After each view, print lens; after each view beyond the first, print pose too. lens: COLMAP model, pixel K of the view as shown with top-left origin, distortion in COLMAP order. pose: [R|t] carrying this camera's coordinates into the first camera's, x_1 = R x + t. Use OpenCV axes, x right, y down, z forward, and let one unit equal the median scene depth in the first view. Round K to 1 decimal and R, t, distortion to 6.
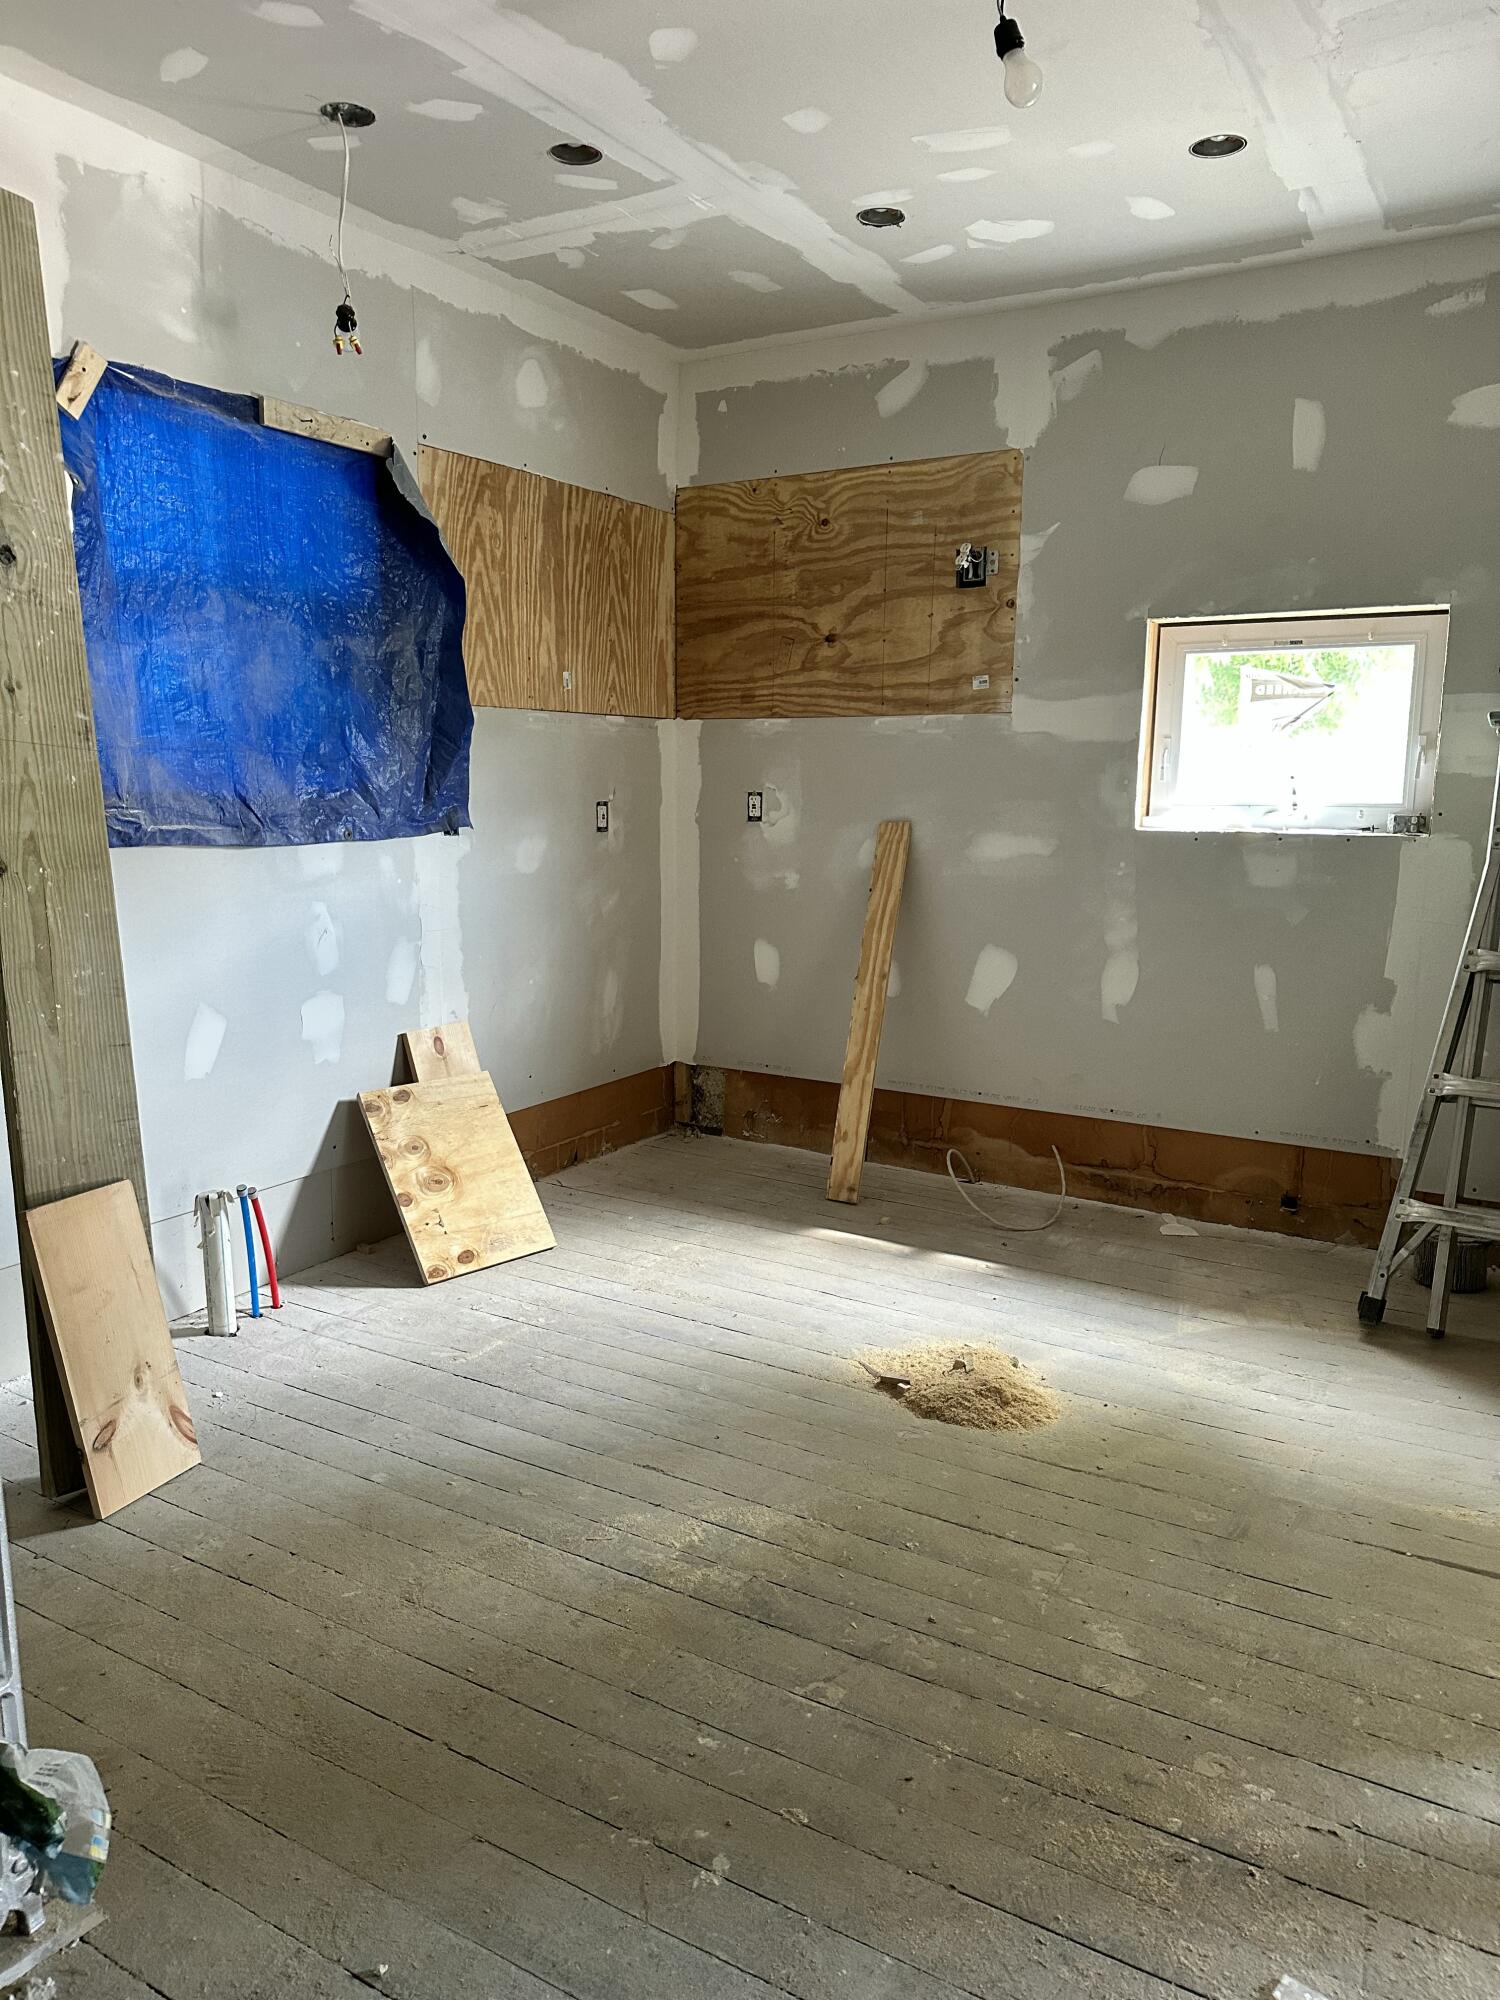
lens RADIAL K [[1391.1, 0, 748.9], [0, 1391.1, 1008.2], [0, 0, 1]] dist [0.174073, -0.298972]
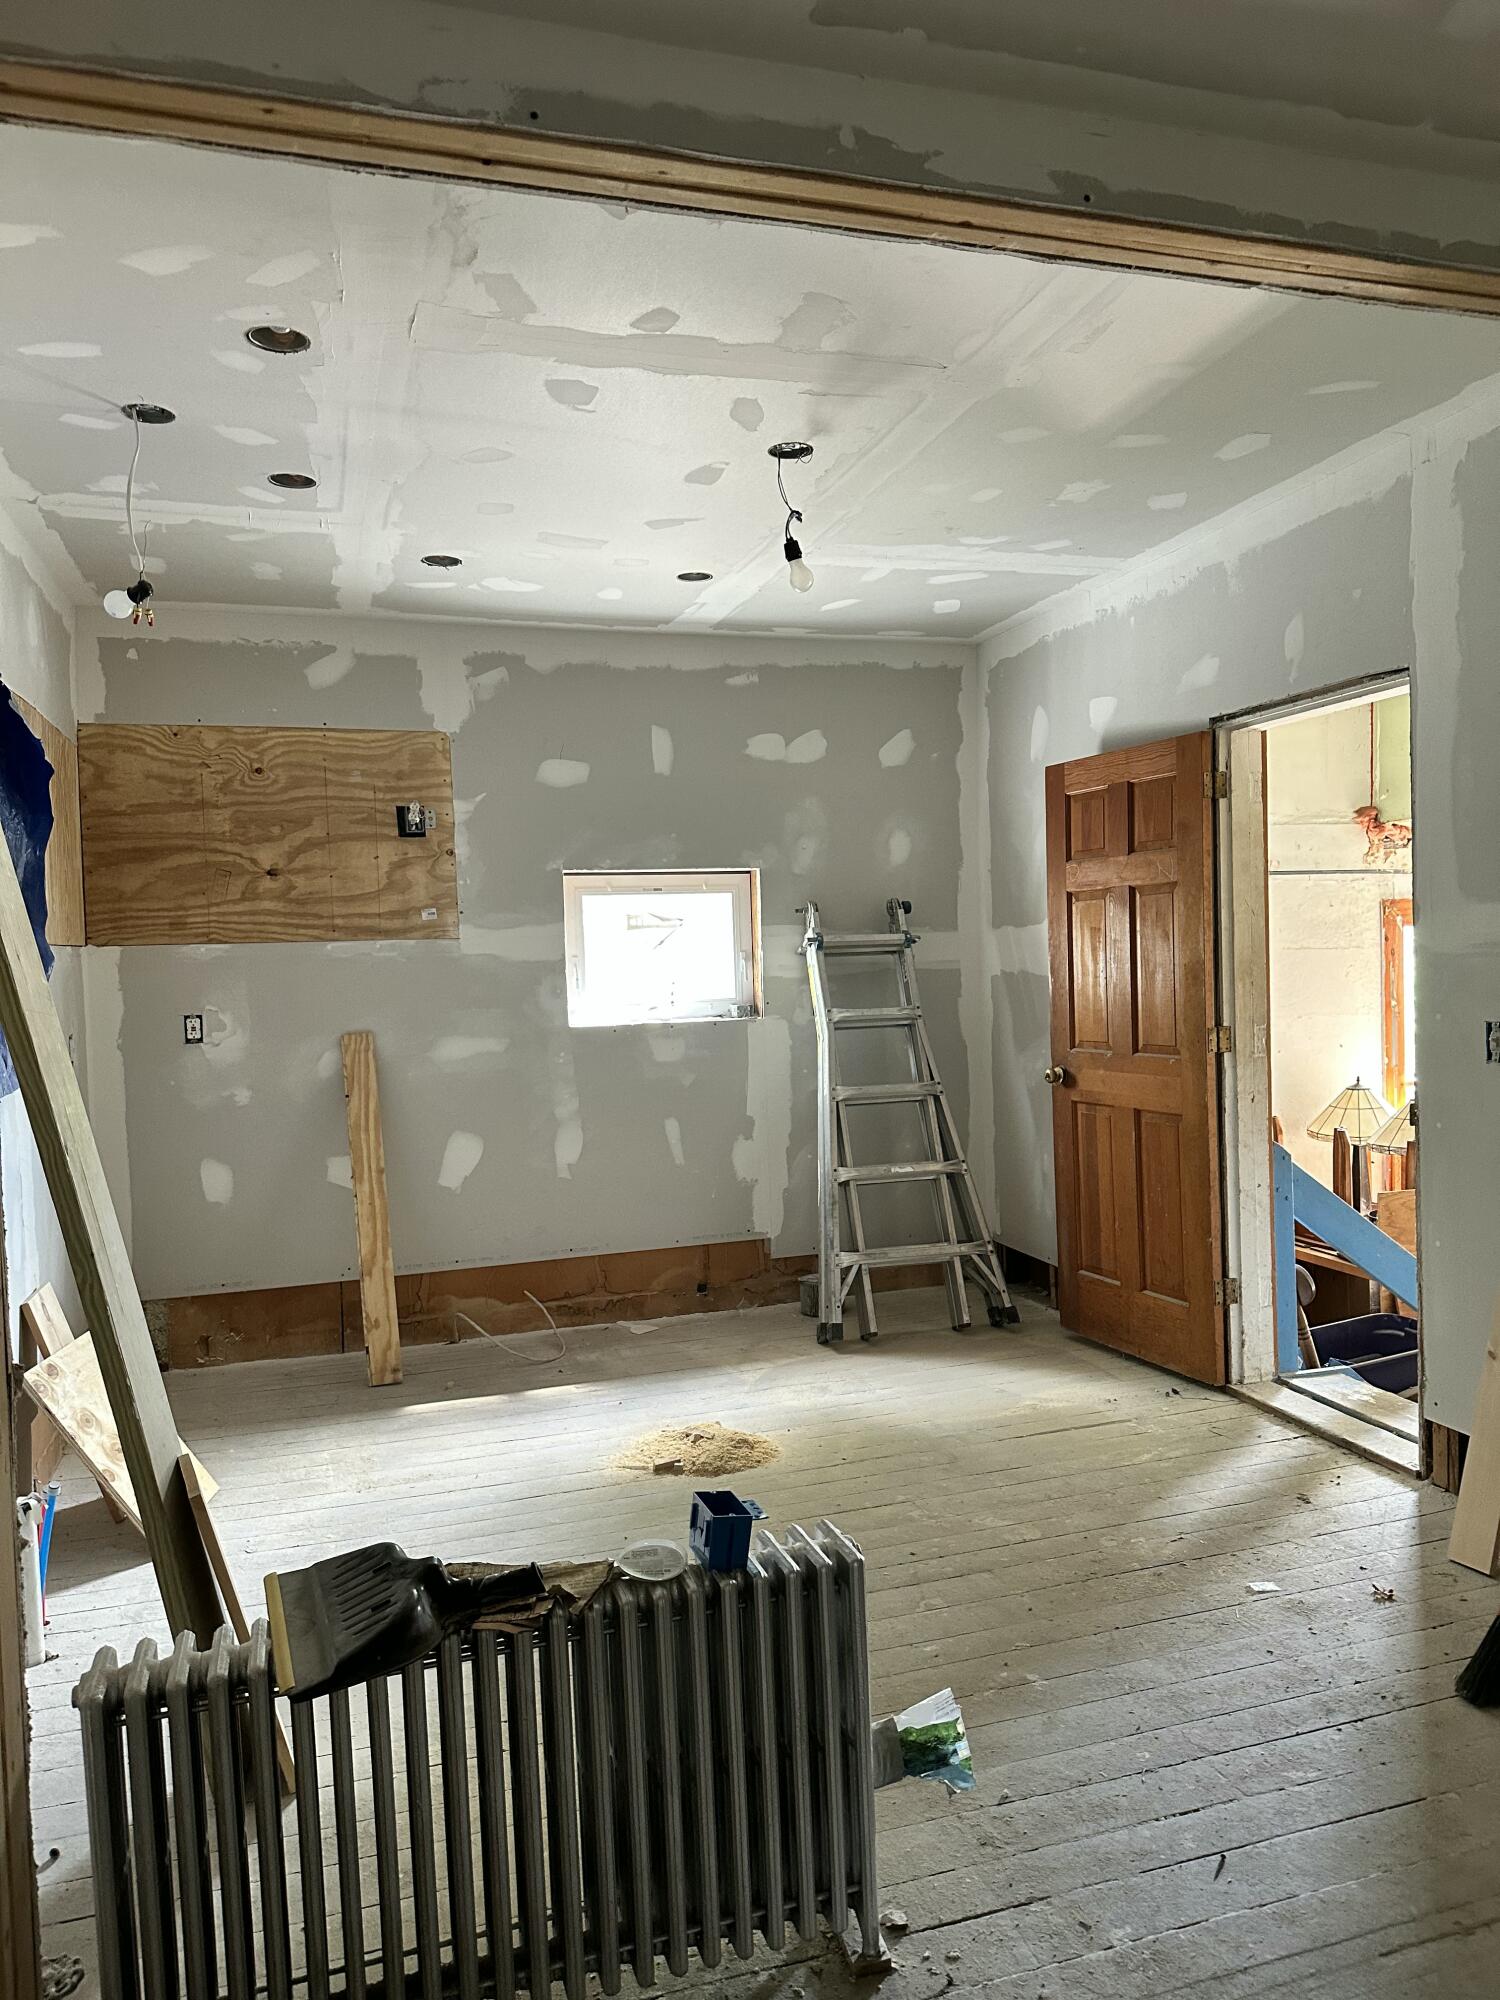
lens RADIAL K [[1391.1, 0, 748.9], [0, 1391.1, 1008.2], [0, 0, 1]] dist [0.174073, -0.298972]
pose [[0.669497, -0.058375, 0.740517, -0.531446], [0.156915, 0.985525, -0.064176, -0.033045], [-0.726052, 0.159164, 0.668966, 0.019003]]
